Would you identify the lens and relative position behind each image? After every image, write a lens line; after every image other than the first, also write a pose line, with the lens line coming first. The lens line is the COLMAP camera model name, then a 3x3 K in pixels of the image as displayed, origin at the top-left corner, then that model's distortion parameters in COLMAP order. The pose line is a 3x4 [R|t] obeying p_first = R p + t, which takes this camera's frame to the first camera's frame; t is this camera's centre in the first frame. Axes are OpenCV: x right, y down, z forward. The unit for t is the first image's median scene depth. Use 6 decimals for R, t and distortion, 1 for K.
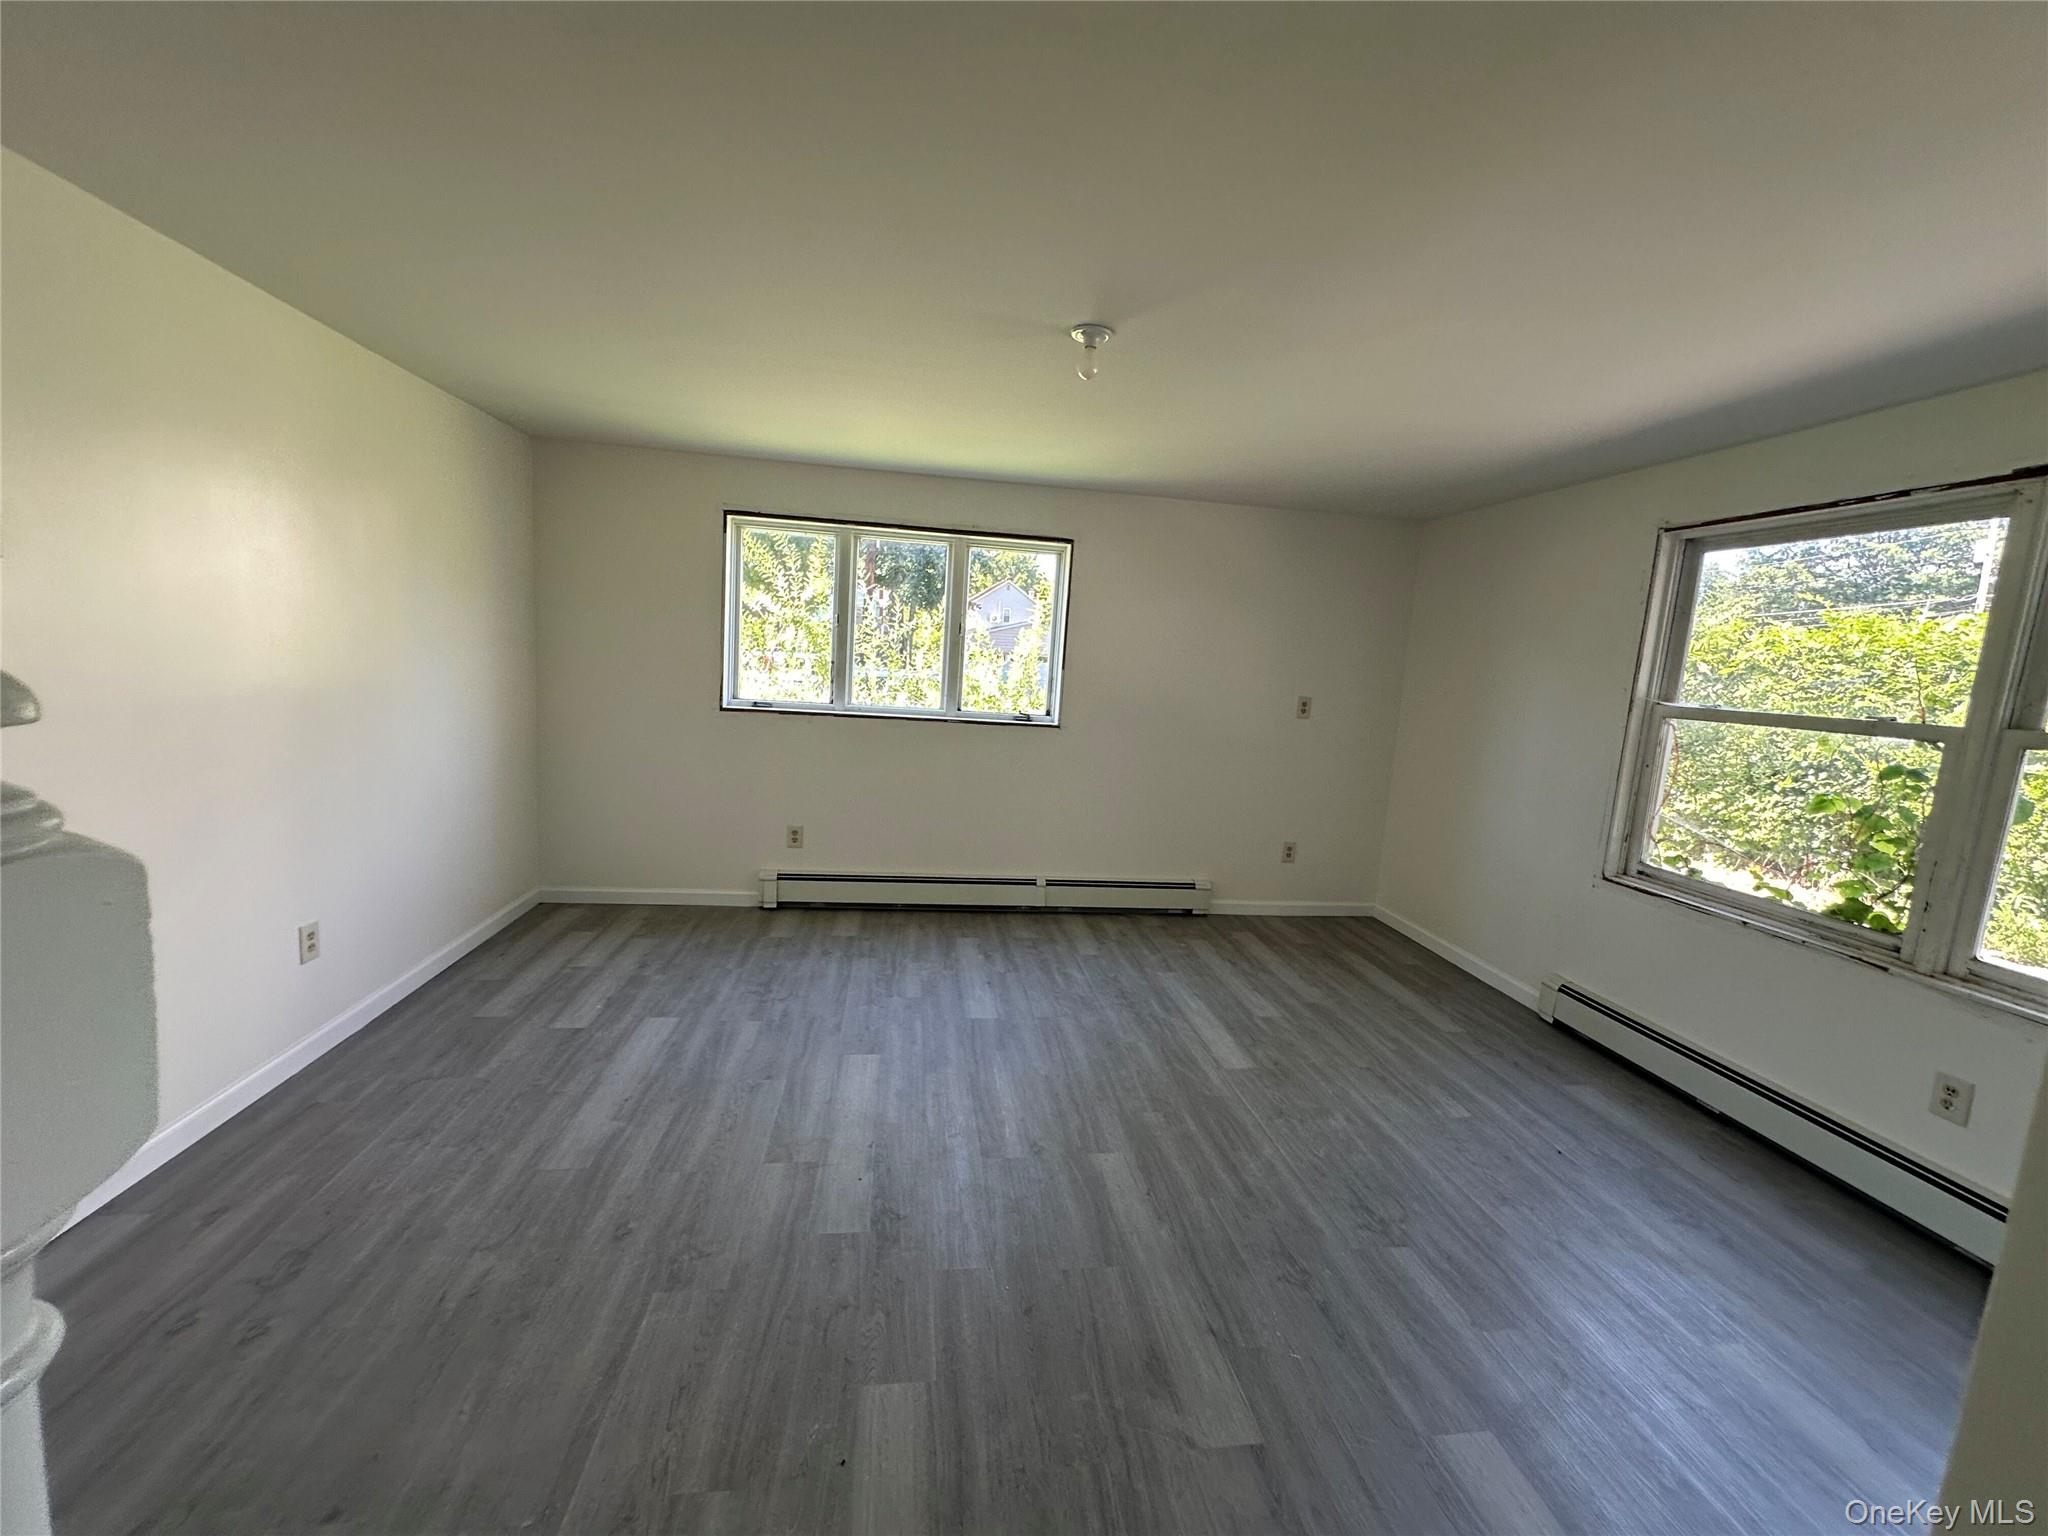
lens RADIAL K [[820.5, 0, 1024.0], [0, 820.5, 768.0], [0, 0, 1]] dist [-0.003635, 0.000317]
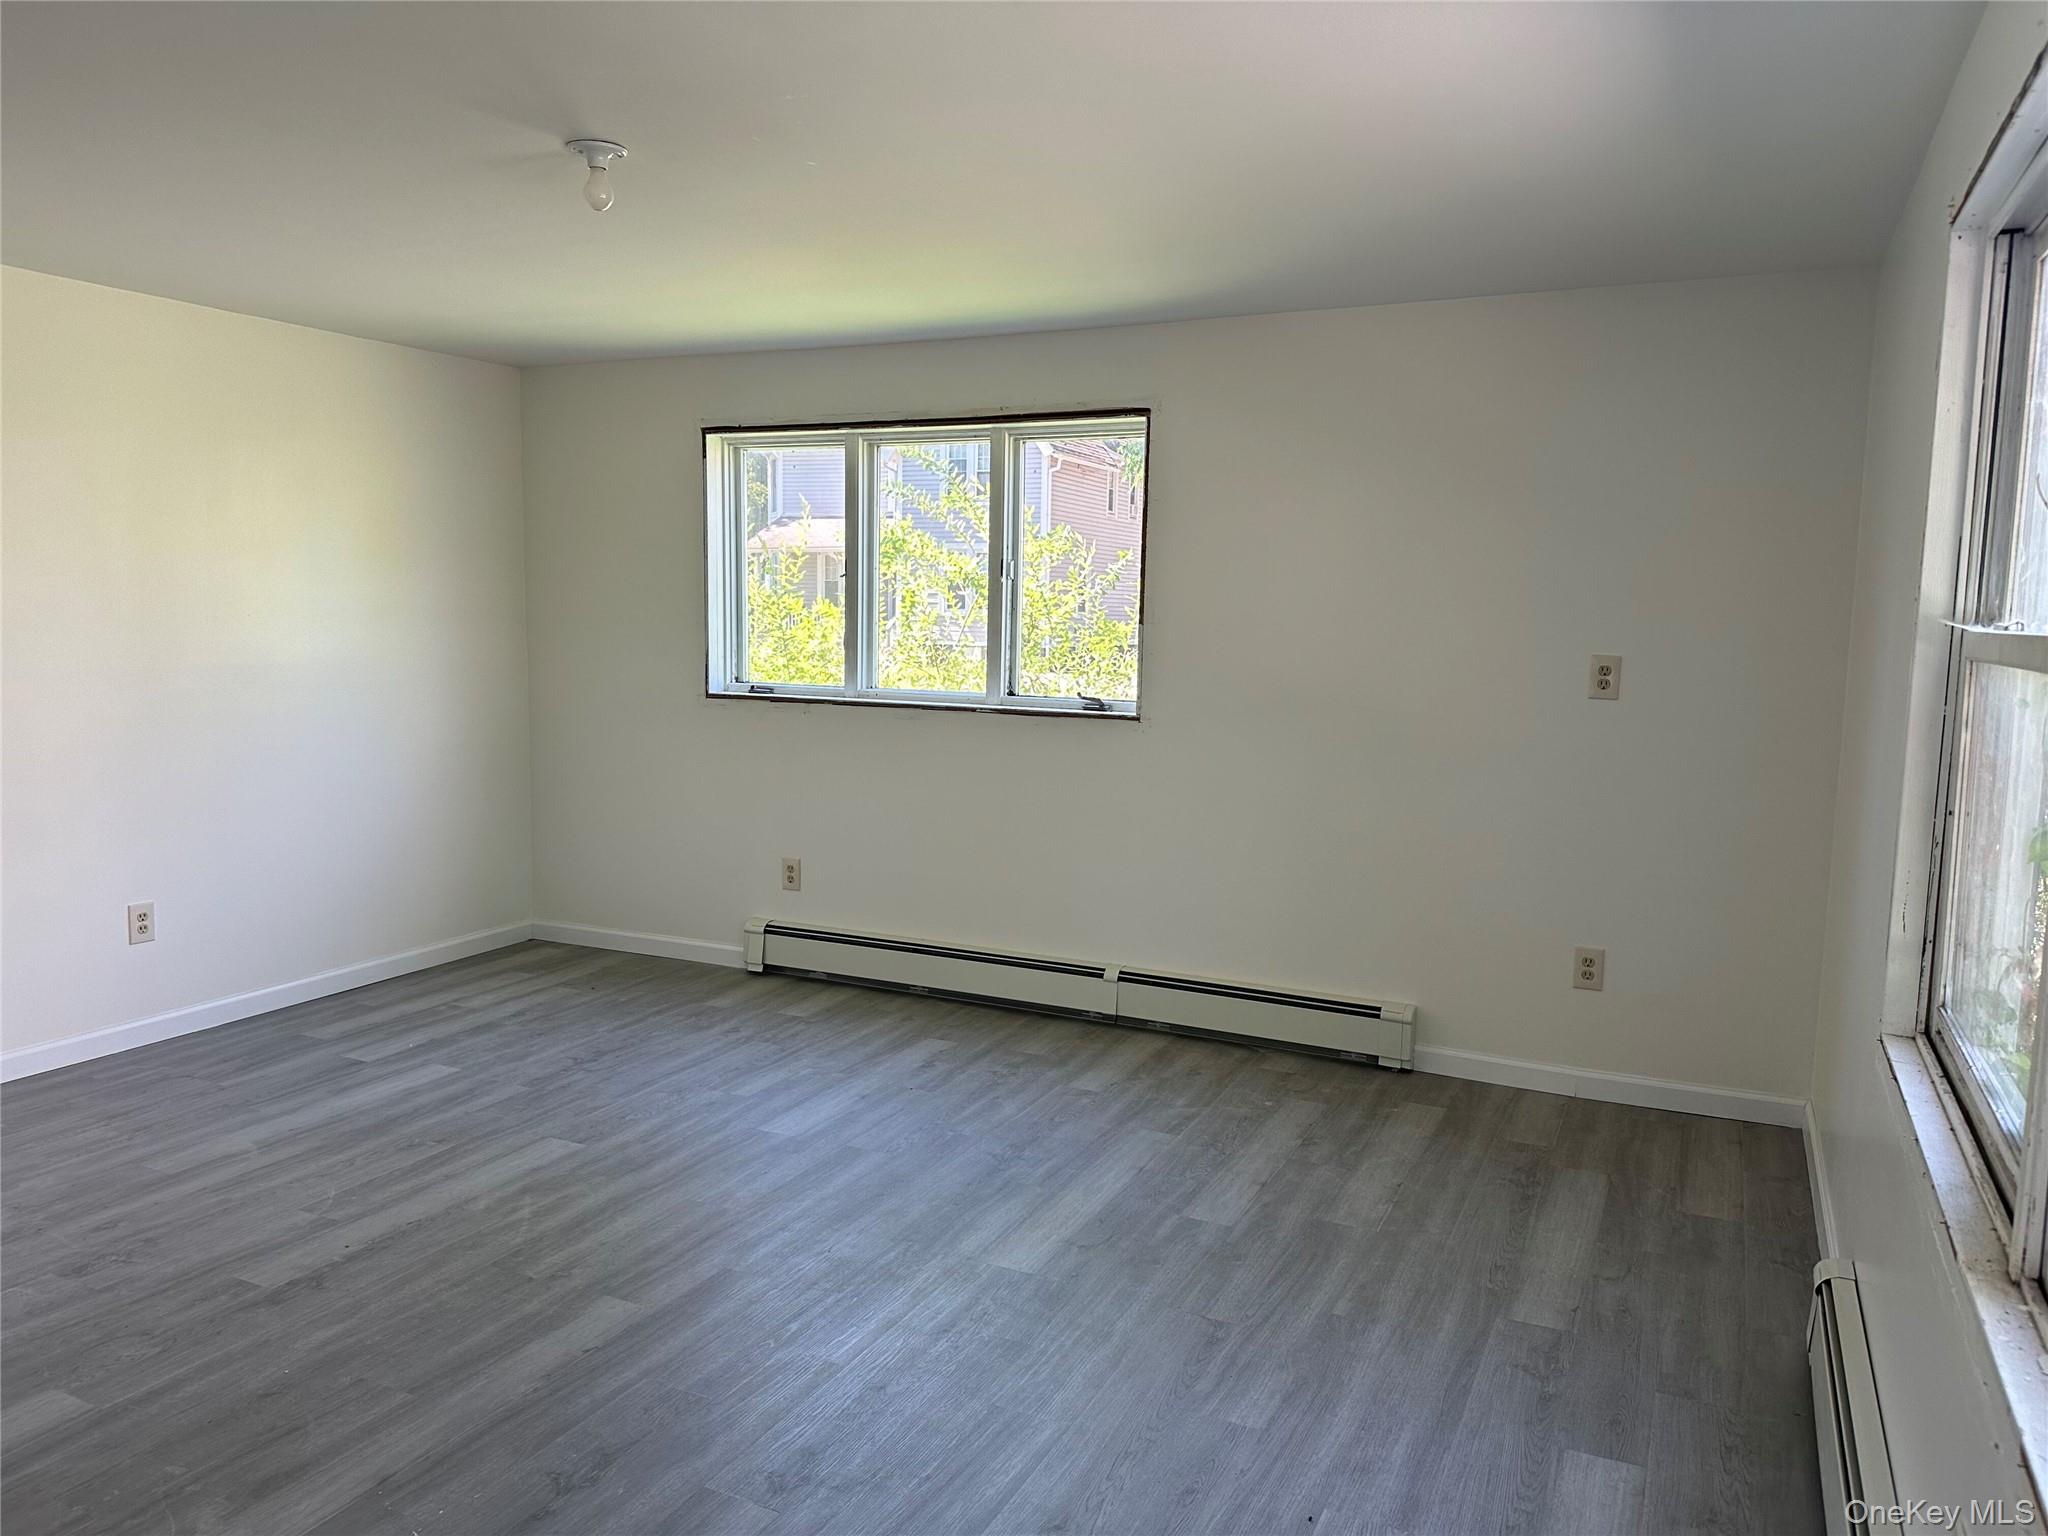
lens RADIAL K [[1436.8, 0, 1039.1], [0, 1436.8, 765.6], [0, 0, 1]] dist [0.153718, -0.260322]
pose [[0.829481, 0.011487, -0.558416, 0.622664], [-0.039754, 0.998467, -0.038512, 0.031024], [0.557118, 0.054145, 0.828666, 0.084985]]
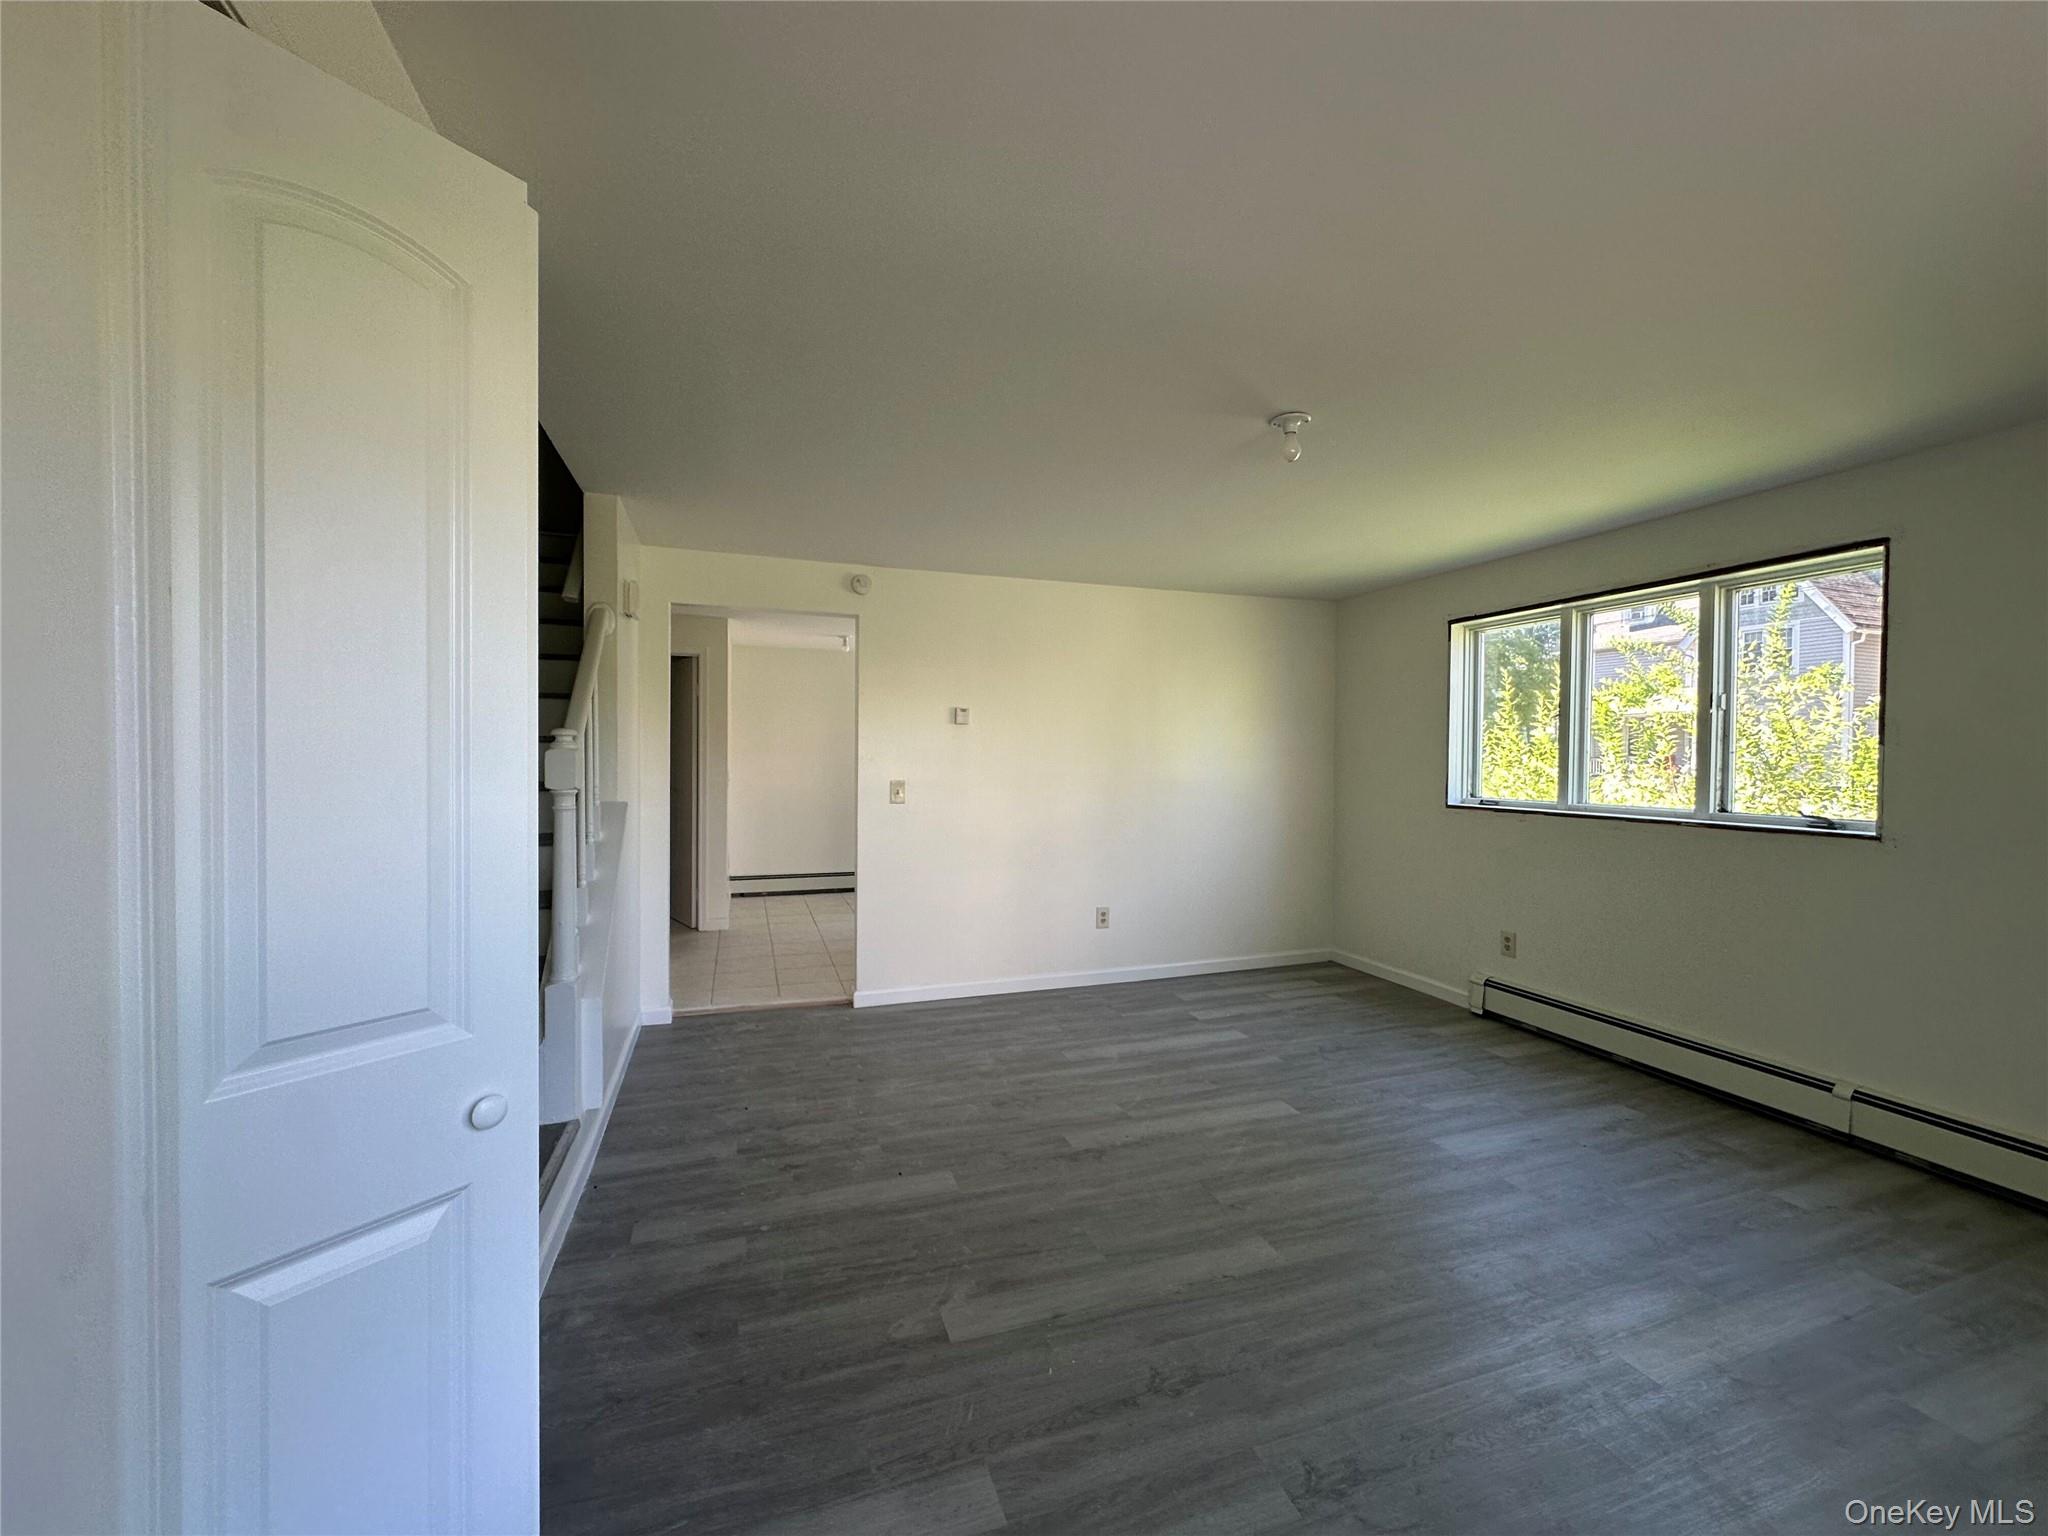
lens RADIAL K [[824.0, 0, 1024.0], [0, 824.0, 768.0], [0, 0, 1]] dist [0.000496, 0.000214]
pose [[0.187178, -0.047130, -0.981195, 0.569686], [-0.124212, 0.989696, -0.071234, 0.022269], [0.974441, 0.135209, 0.179395, 0.284946]]
